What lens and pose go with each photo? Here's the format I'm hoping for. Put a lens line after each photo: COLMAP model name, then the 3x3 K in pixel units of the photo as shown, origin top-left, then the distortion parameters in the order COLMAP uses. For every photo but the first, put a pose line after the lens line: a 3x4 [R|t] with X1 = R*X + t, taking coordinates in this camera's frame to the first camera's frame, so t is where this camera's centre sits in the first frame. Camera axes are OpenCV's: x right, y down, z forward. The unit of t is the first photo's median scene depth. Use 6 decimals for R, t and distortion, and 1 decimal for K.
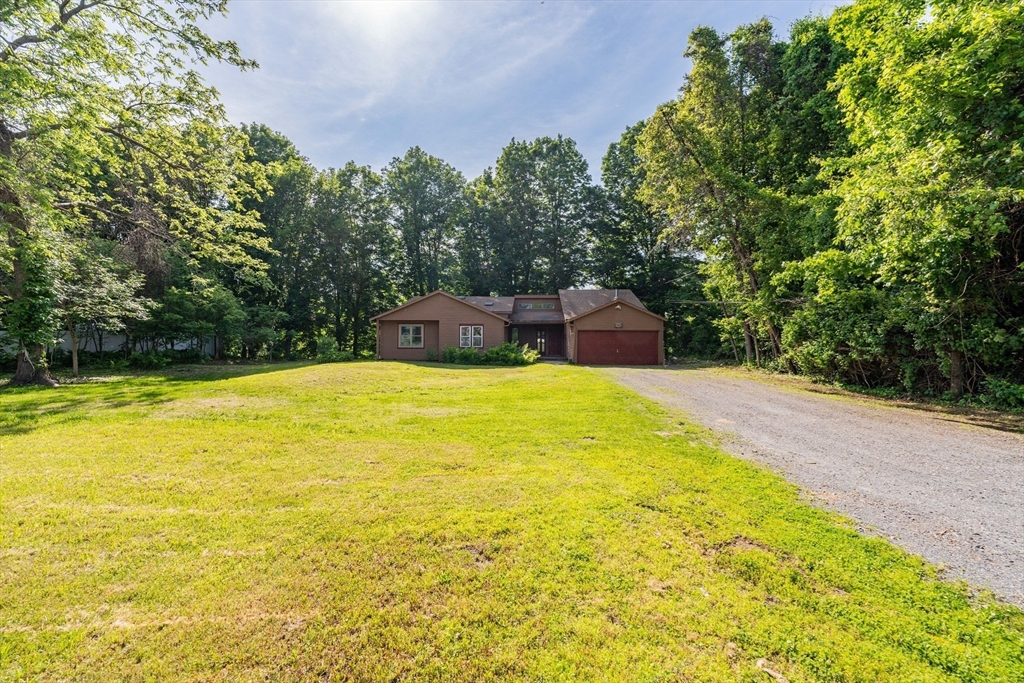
lens RADIAL K [[428.1, 0, 510.8], [0, 428.1, 338.8], [0, 0, 1]] dist [-0.003004, -0.000225]
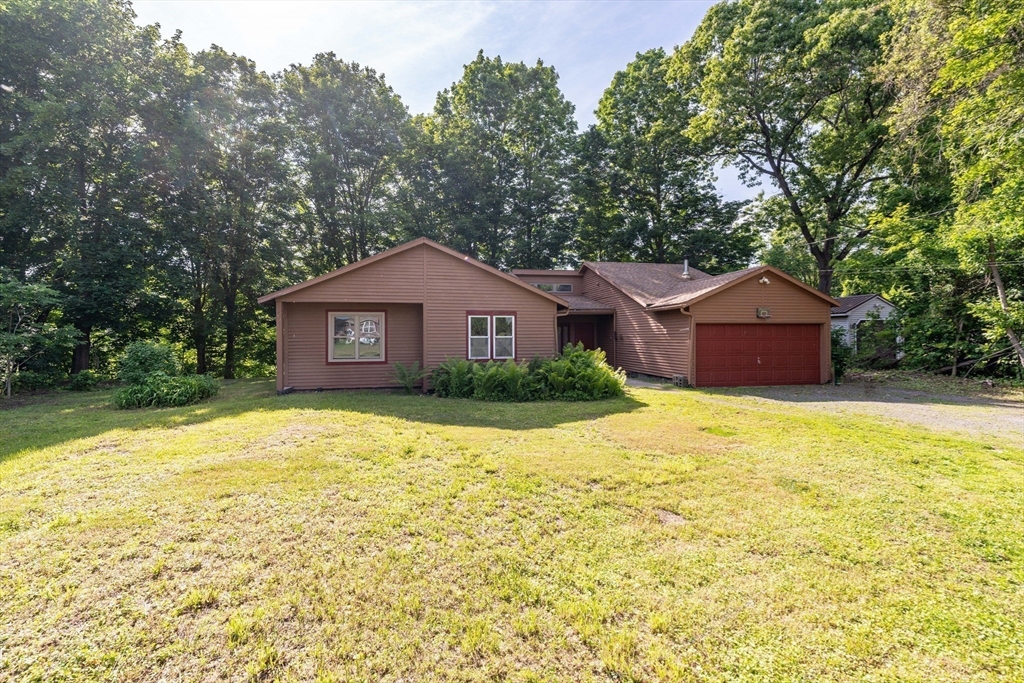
lens RADIAL K [[428.1, 0, 510.8], [0, 428.1, 338.8], [0, 0, 1]] dist [-0.003004, -0.000225]
pose [[0.972762, -0.009586, 0.231606, -0.118049], [0.008783, 0.999951, 0.004498, -0.002991], [-0.231638, -0.002341, 0.972799, 0.324696]]
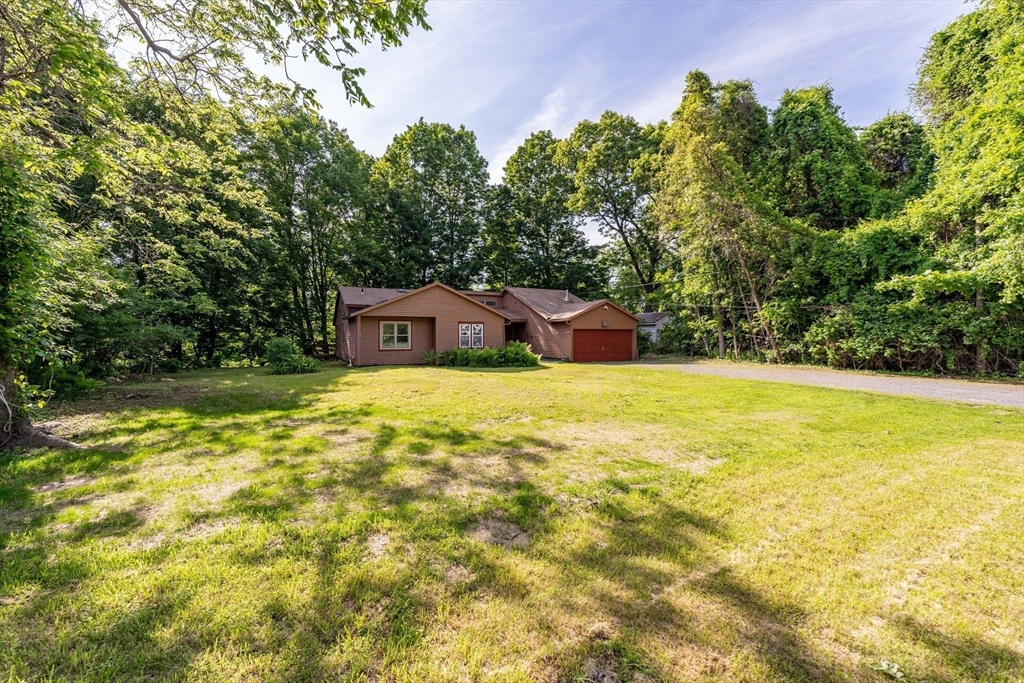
lens RADIAL K [[428.1, 0, 510.8], [0, 428.1, 338.8], [0, 0, 1]] dist [-0.003004, -0.000225]
pose [[0.874477, -0.006714, 0.485020, -0.285690], [0.003092, 0.999961, 0.008267, -0.003418], [-0.485057, -0.005730, 0.874464, 0.110116]]
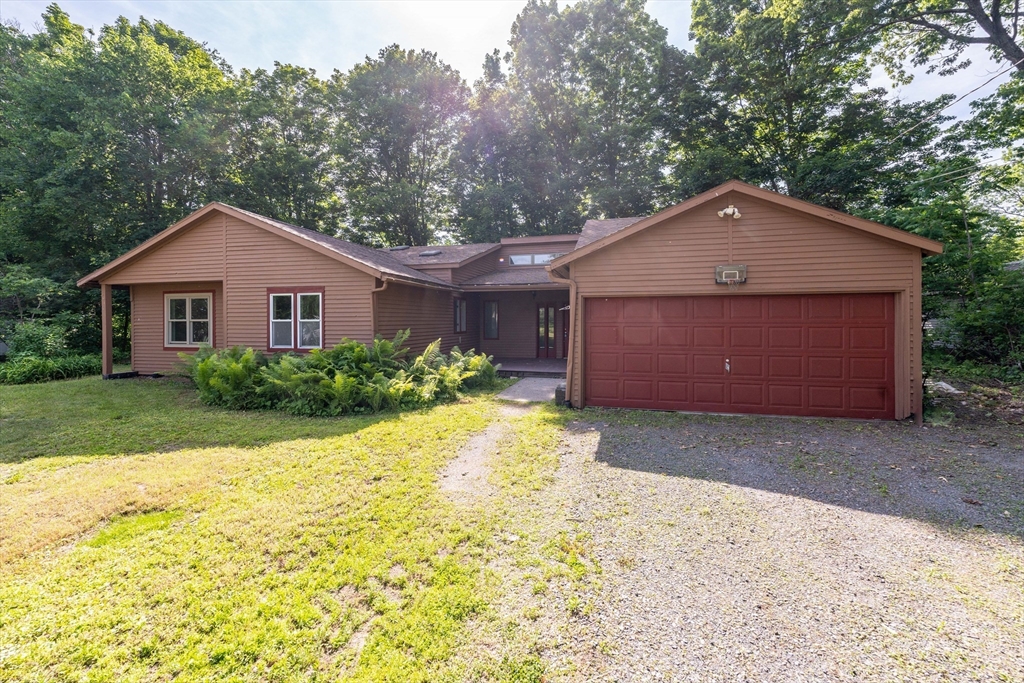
lens RADIAL K [[421.5, 0, 506.9], [0, 421.5, 324.8], [0, 0, 1]] dist [-0.002279, -0.000189]
pose [[0.978311, -0.007017, -0.207024, 0.098254], [0.008949, 0.999925, 0.008399, -0.001591], [0.206949, -0.010070, 0.978300, 0.417546]]
